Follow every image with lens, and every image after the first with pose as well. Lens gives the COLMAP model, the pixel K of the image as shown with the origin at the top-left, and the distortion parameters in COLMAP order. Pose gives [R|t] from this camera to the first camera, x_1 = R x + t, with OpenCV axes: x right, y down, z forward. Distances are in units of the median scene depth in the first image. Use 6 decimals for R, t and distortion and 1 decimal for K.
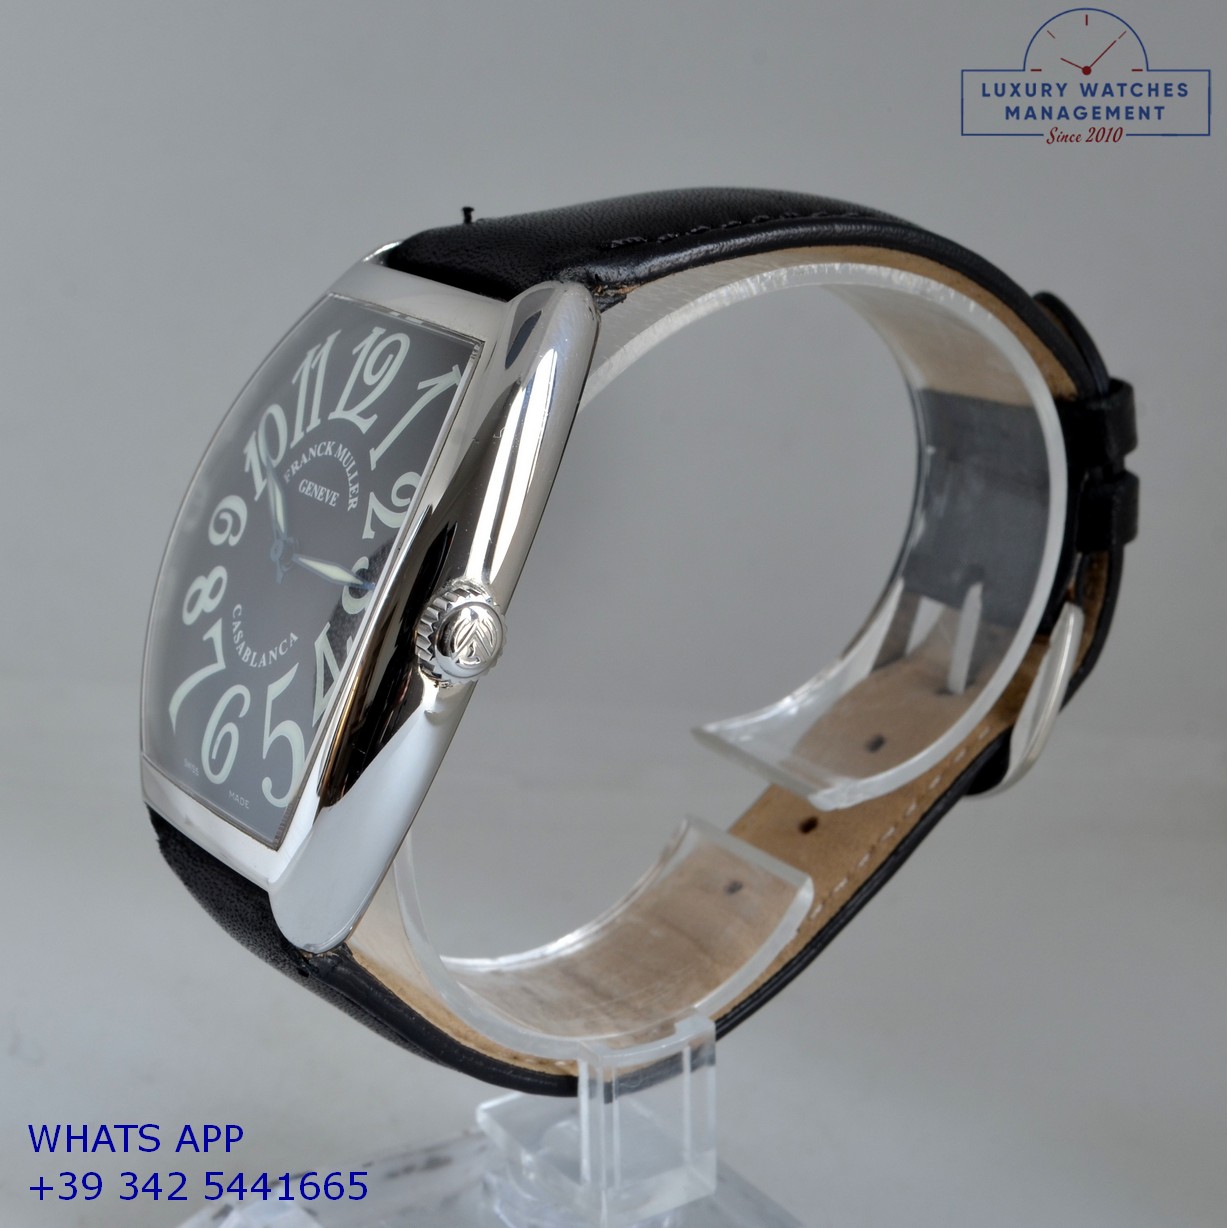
lens RADIAL K [[2502.3, 0, 614.0], [0, 2502.3, 614.0], [0, 0, 1]] dist [-0.037089, -0.158370]
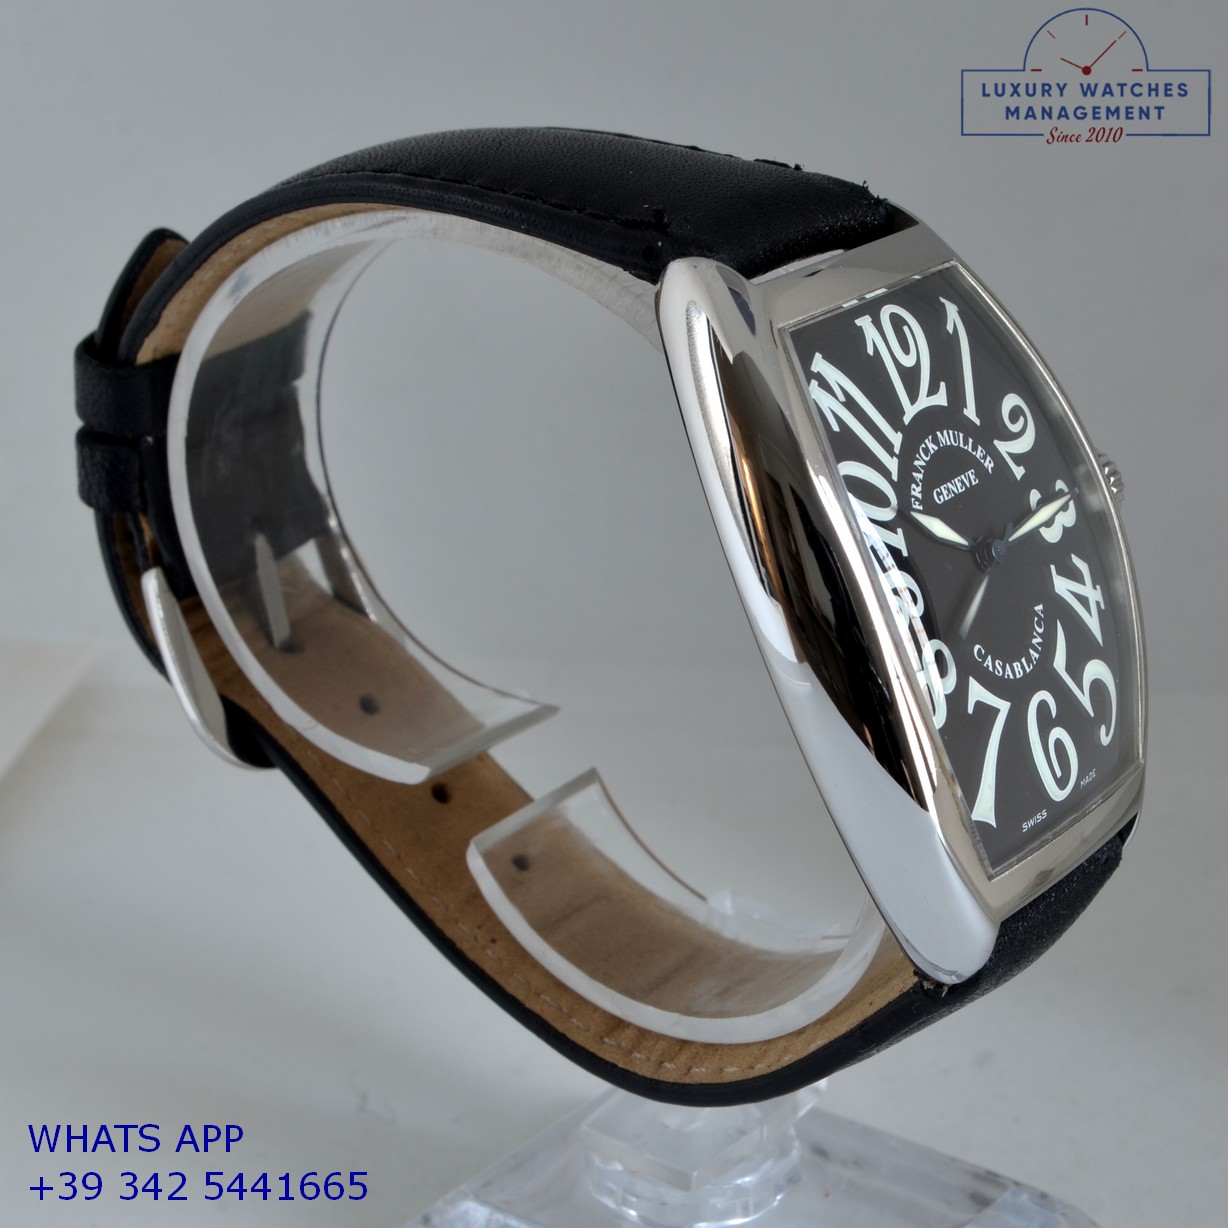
lens RADIAL K [[2502.3, 0, 614.0], [0, 2502.3, 614.0], [0, 0, 1]] dist [-0.037089, -0.158370]
pose [[-0.325982, -0.356266, 0.875677, -0.902413], [0.284439, 0.846393, 0.450237, -0.460506], [-0.901571, 0.395846, -0.174573, 1.294037]]
